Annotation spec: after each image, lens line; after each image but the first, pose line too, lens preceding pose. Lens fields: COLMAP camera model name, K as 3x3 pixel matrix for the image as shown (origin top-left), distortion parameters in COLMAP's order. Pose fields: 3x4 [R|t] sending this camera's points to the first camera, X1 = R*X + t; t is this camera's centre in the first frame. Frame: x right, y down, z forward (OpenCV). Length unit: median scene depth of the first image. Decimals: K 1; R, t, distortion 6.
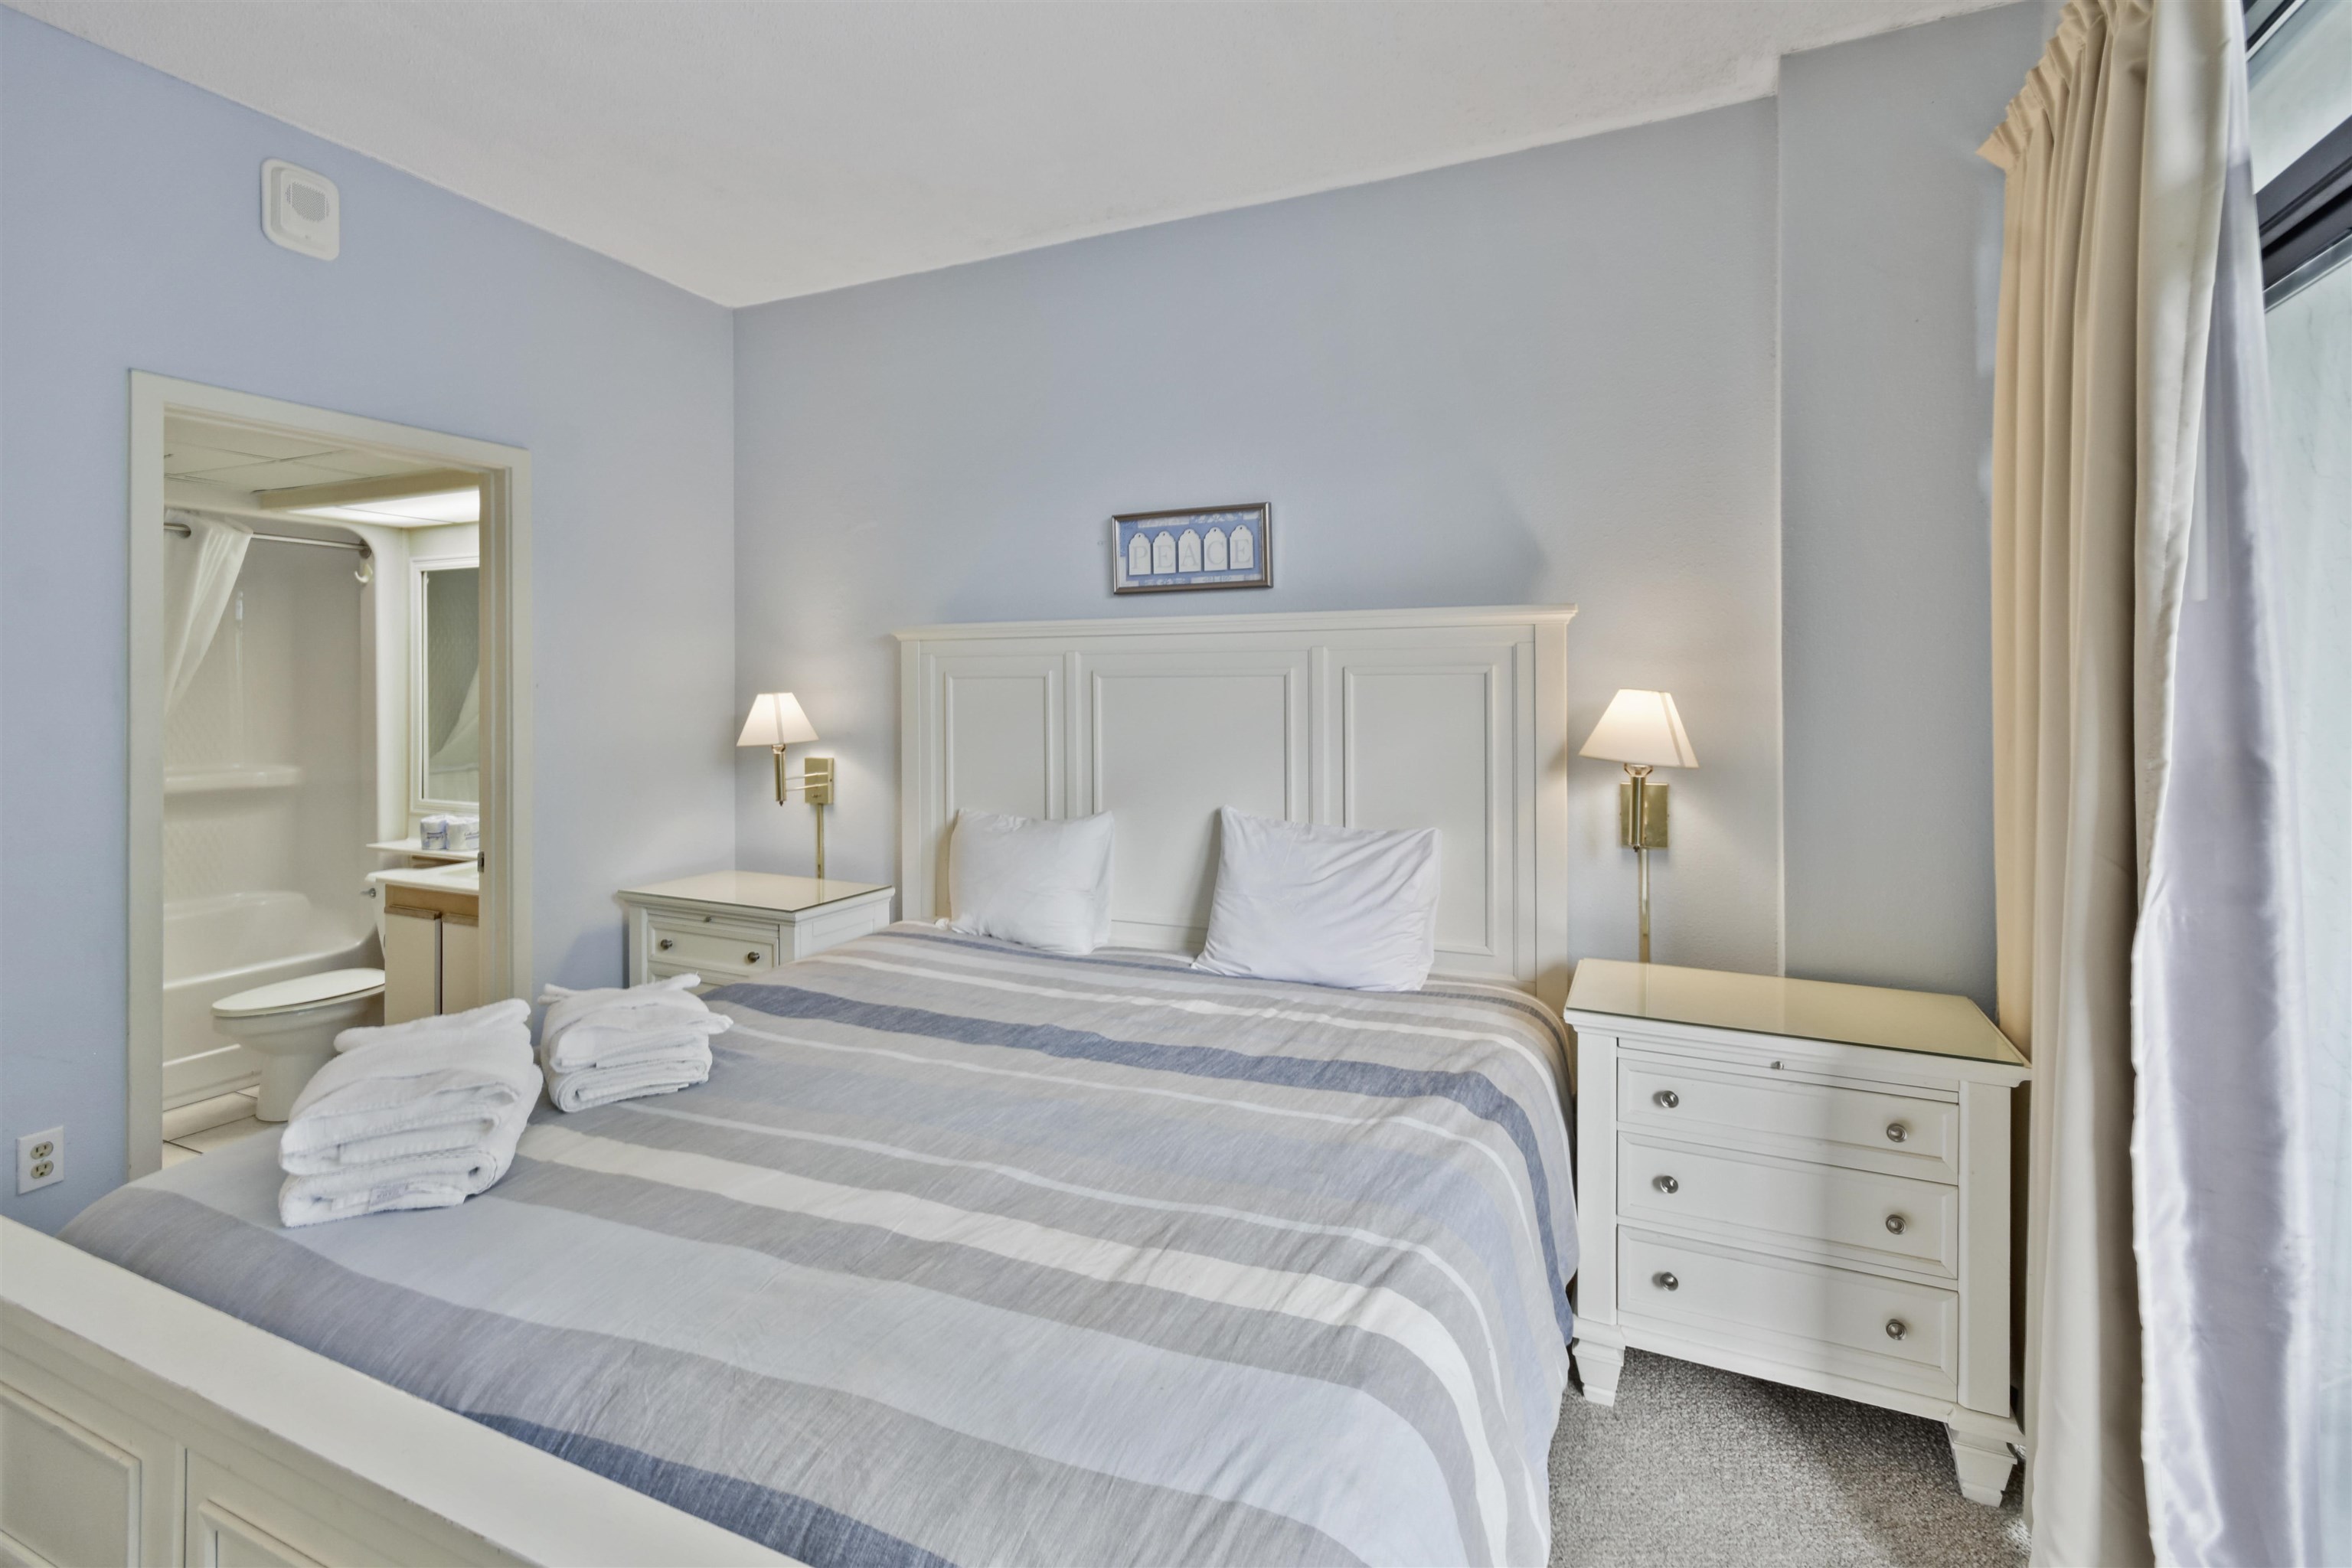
lens RADIAL K [[1077.8, 0, 1175.3], [0, 1077.8, 707.7], [0, 0, 1]] dist [0.002086, 0.000481]
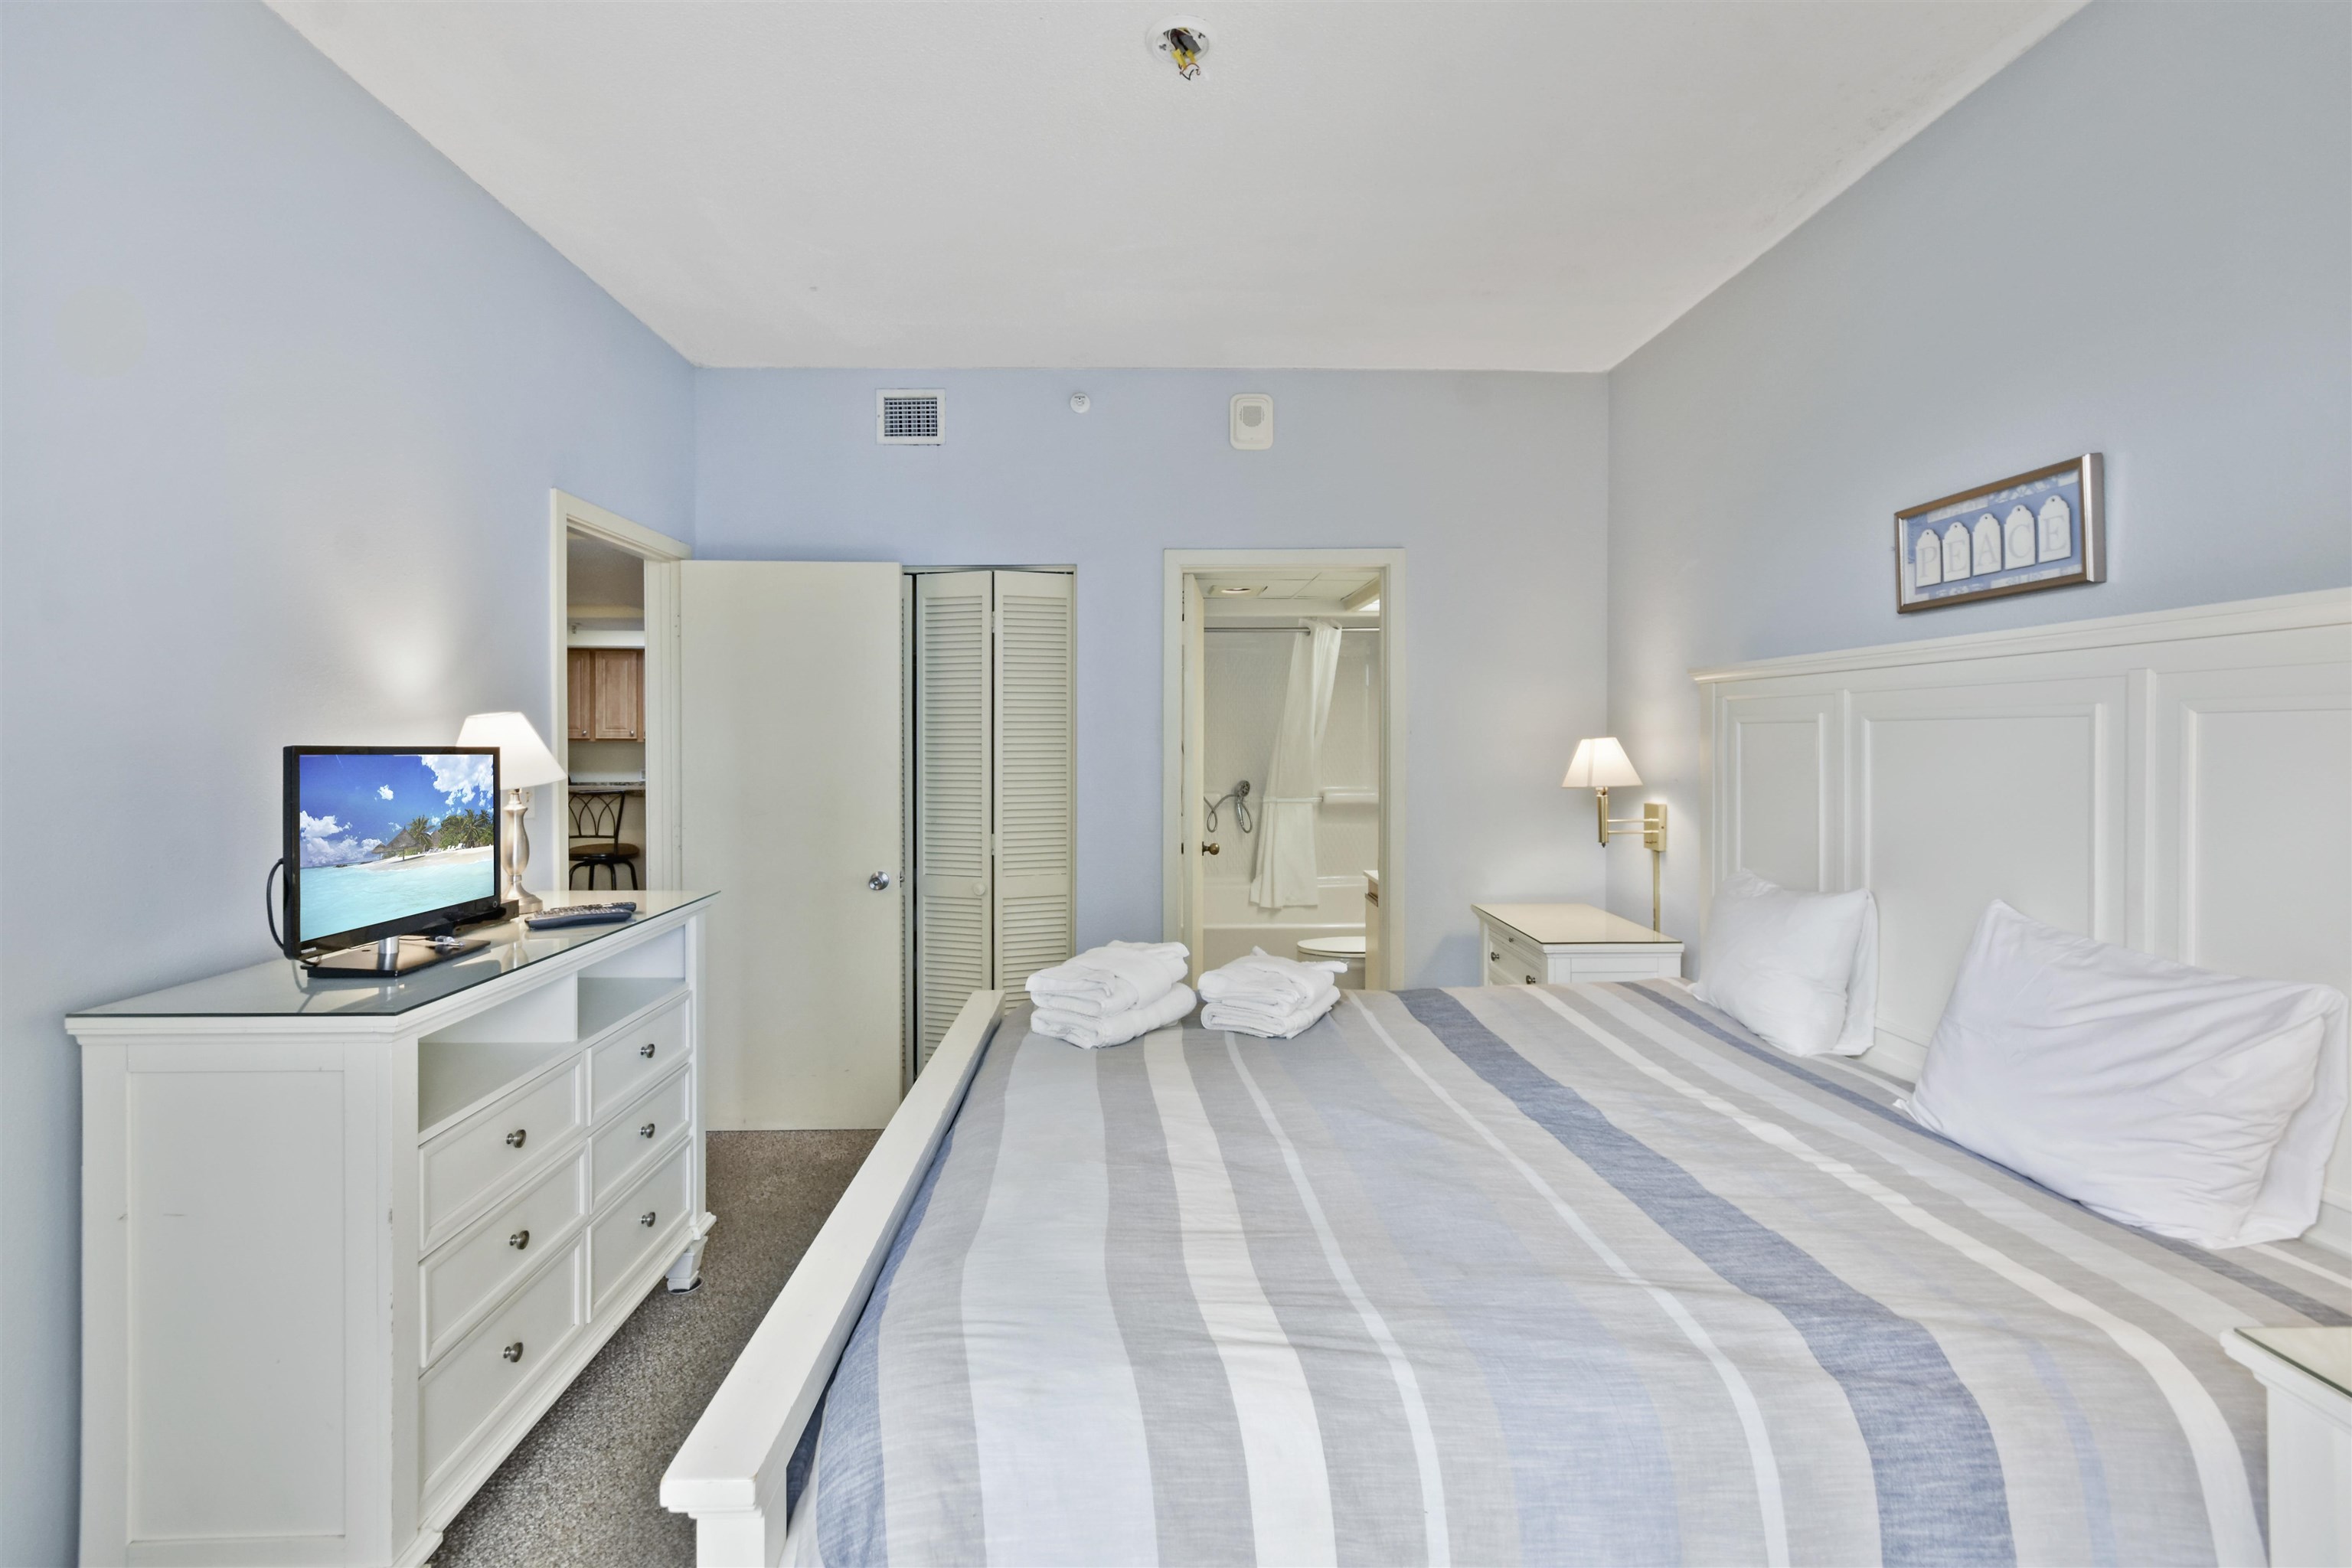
lens RADIAL K [[1061.0, 0, 1176.0], [0, 1061.0, 784.0], [0, 0, 1]] dist [-0.001120, -0.000119]
pose [[0.438529, 0.041287, -0.897768, 0.421351], [-0.011227, 0.999118, 0.040464, -0.007887], [0.898647, -0.007665, 0.438605, 0.203595]]
